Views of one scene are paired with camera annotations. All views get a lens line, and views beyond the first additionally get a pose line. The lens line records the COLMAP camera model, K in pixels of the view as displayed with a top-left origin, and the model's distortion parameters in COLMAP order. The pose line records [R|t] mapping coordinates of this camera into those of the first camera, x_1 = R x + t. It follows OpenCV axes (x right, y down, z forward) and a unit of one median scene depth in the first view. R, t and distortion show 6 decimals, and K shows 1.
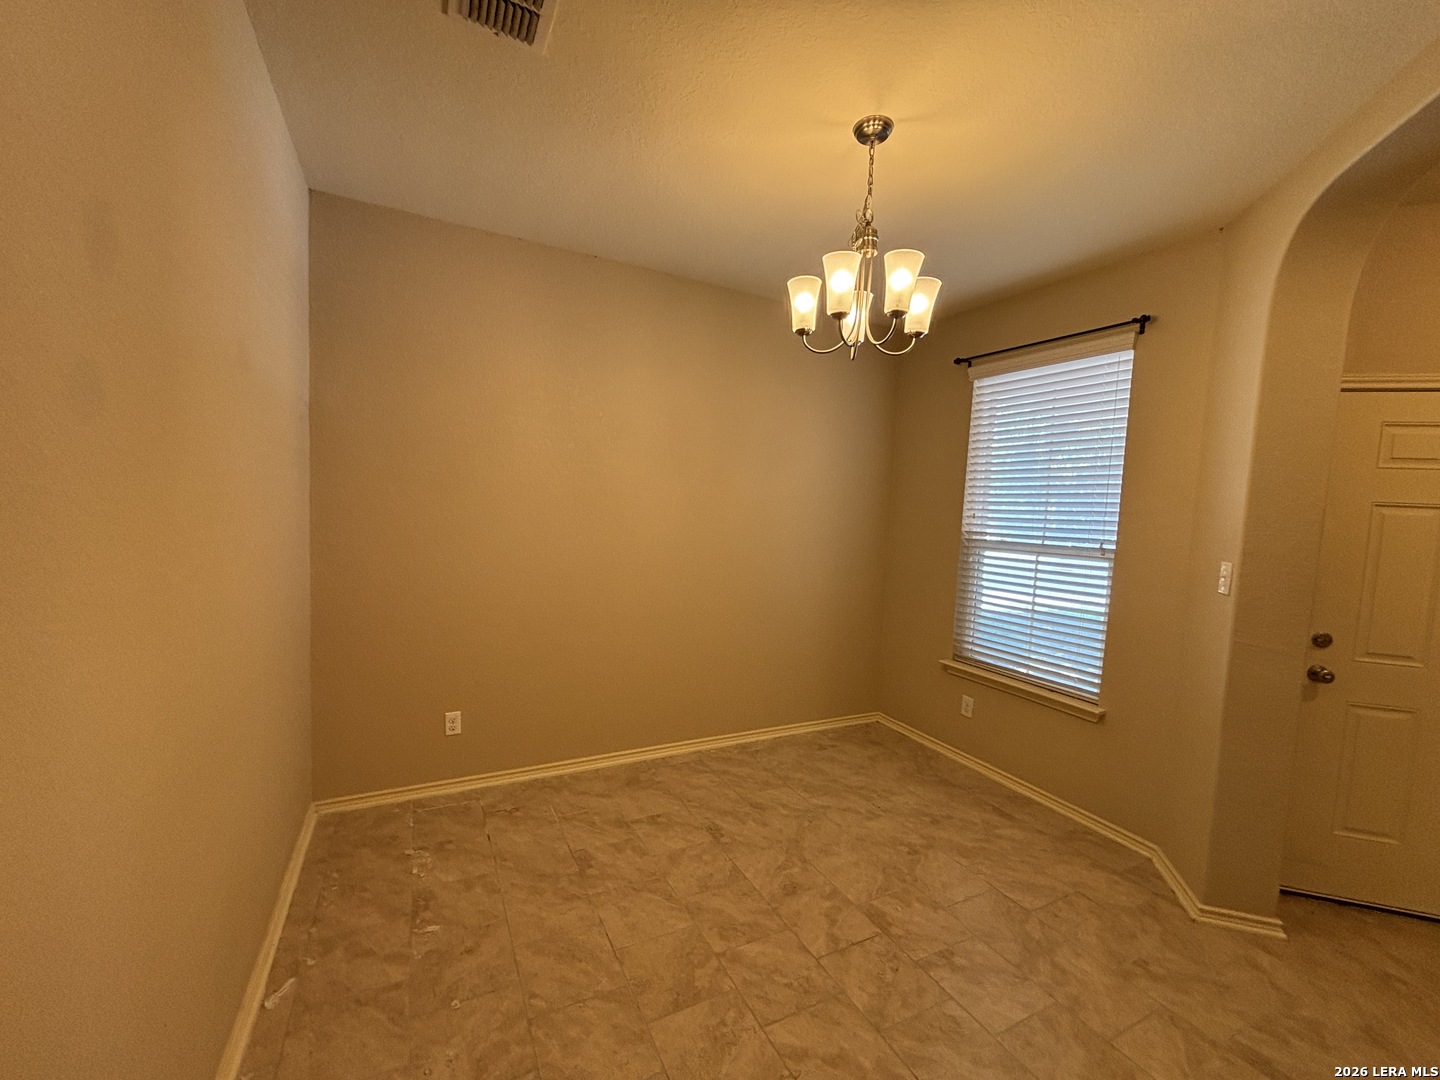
lens RADIAL K [[584.6, 0, 718.1], [0, 584.6, 544.3], [0, 0, 1]] dist [0.004021, -0.000148]
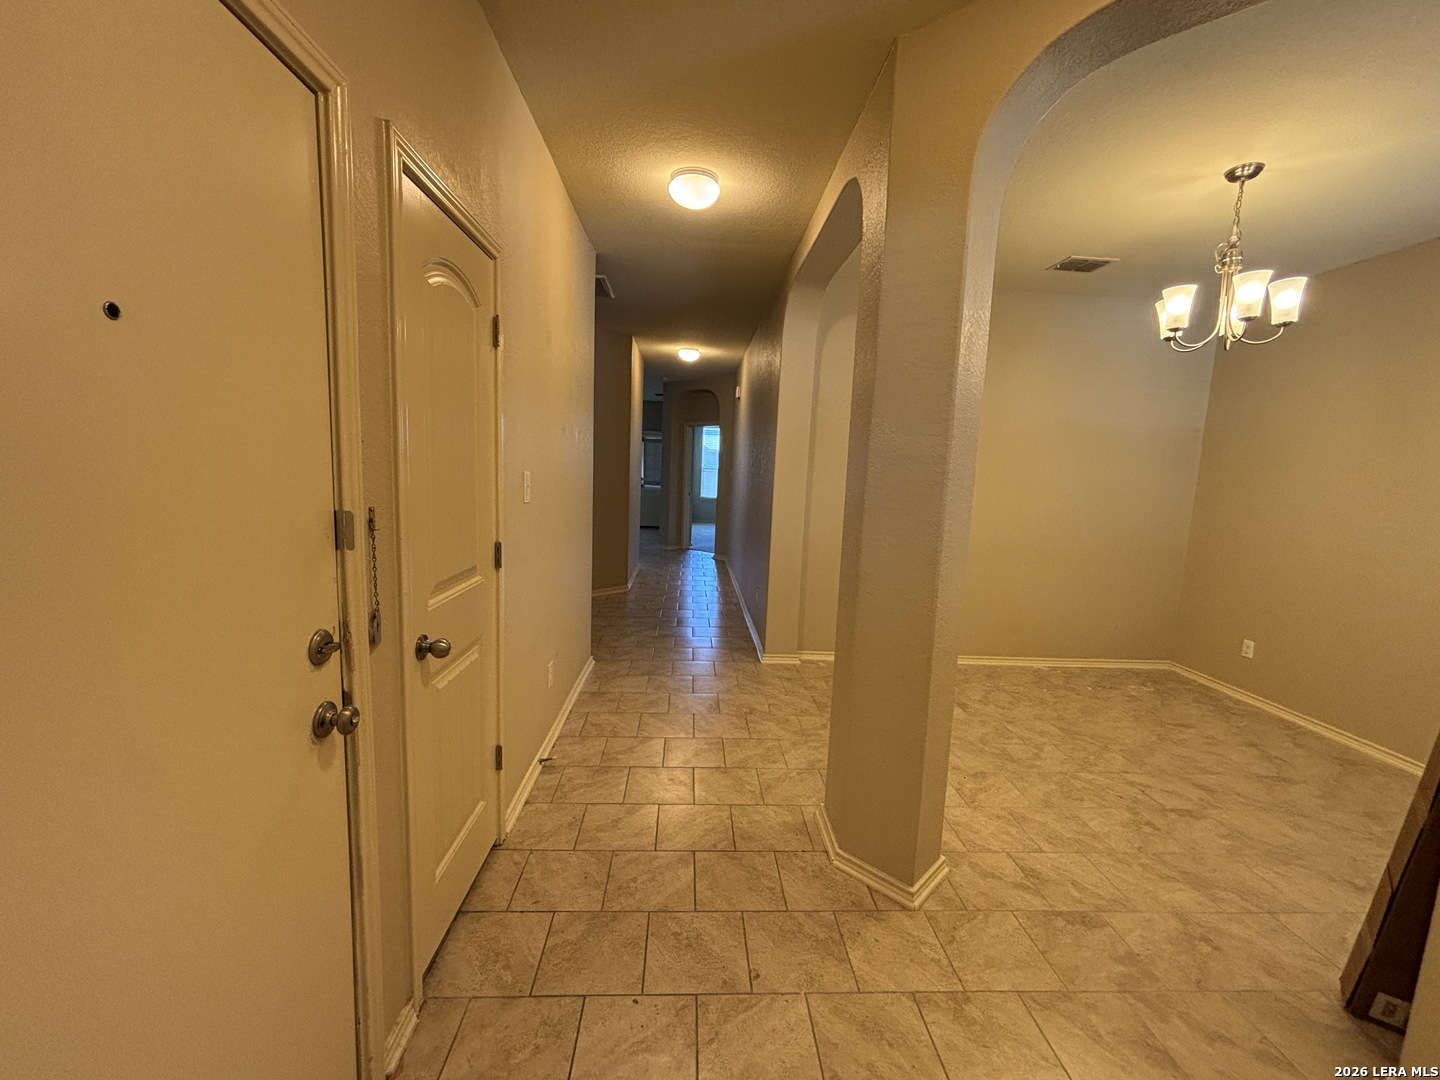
lens RADIAL K [[584.6, 0, 718.9], [0, 584.6, 543.6], [0, 0, 1]] dist [0.004021, -0.000148]
pose [[-0.421270, 0.045688, -0.905784, 1.707427], [-0.133471, 0.984733, 0.111746, 0.101759], [0.897060, 0.167971, -0.408741, 0.549384]]
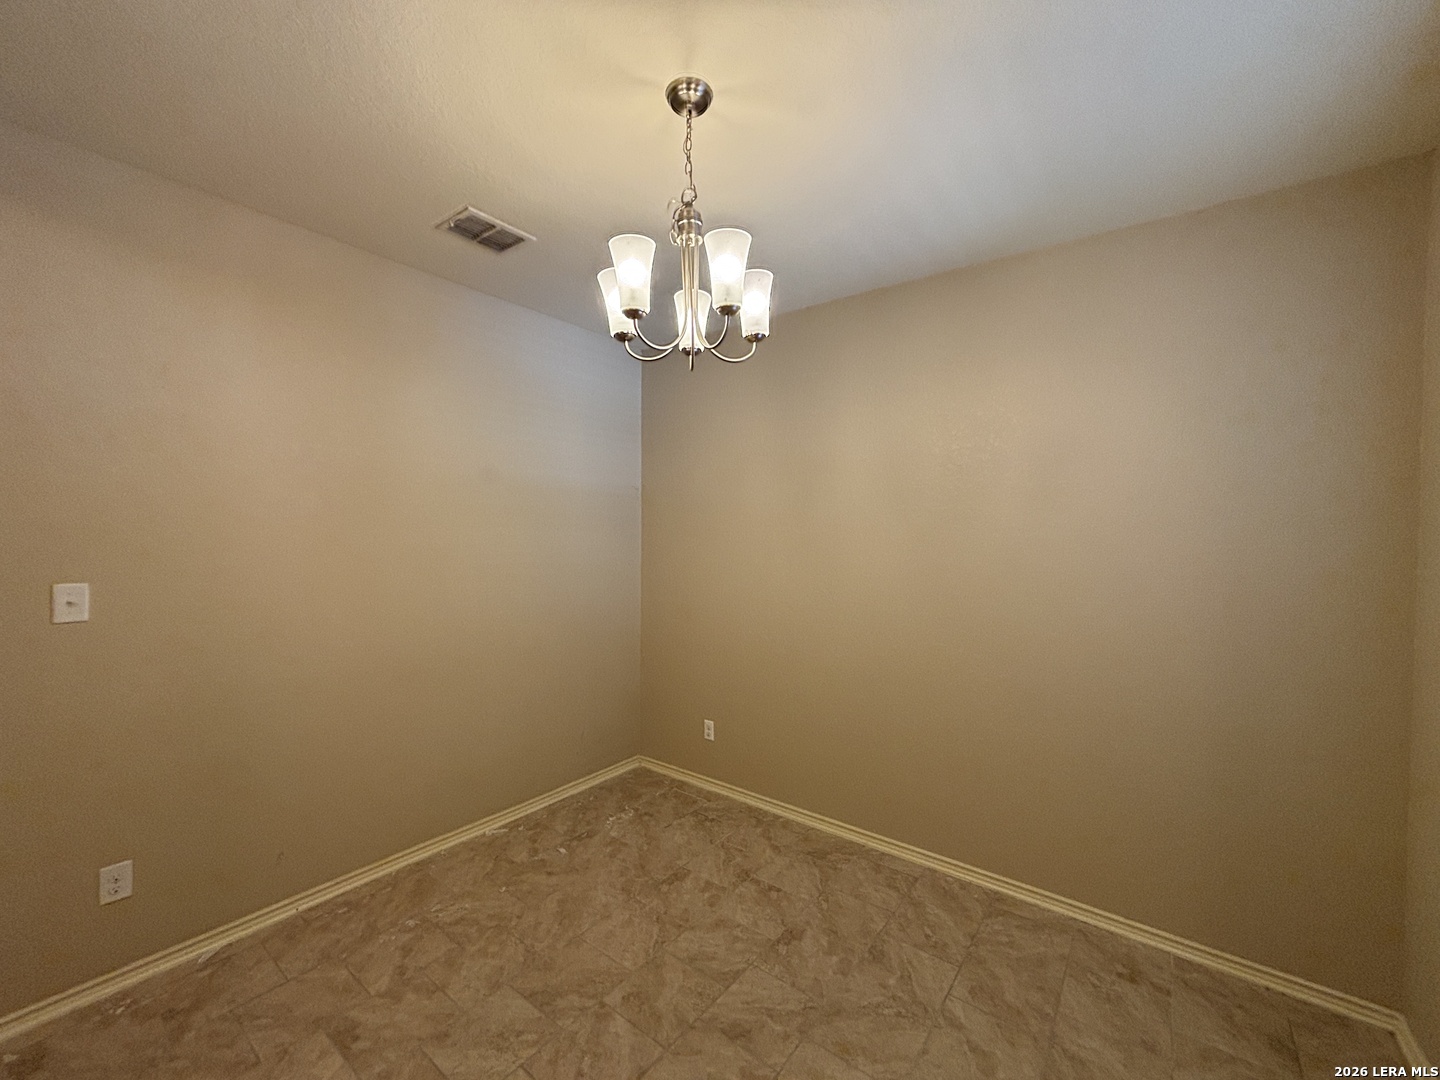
lens RADIAL K [[584.6, 0, 725.7], [0, 584.6, 548.8], [0, 0, 1]] dist [0.004021, -0.000148]
pose [[0.426259, -0.024458, -0.904270, 0.889749], [-0.059343, 0.996725, -0.054932, -0.007281], [0.902652, 0.077077, 0.423412, 0.647408]]
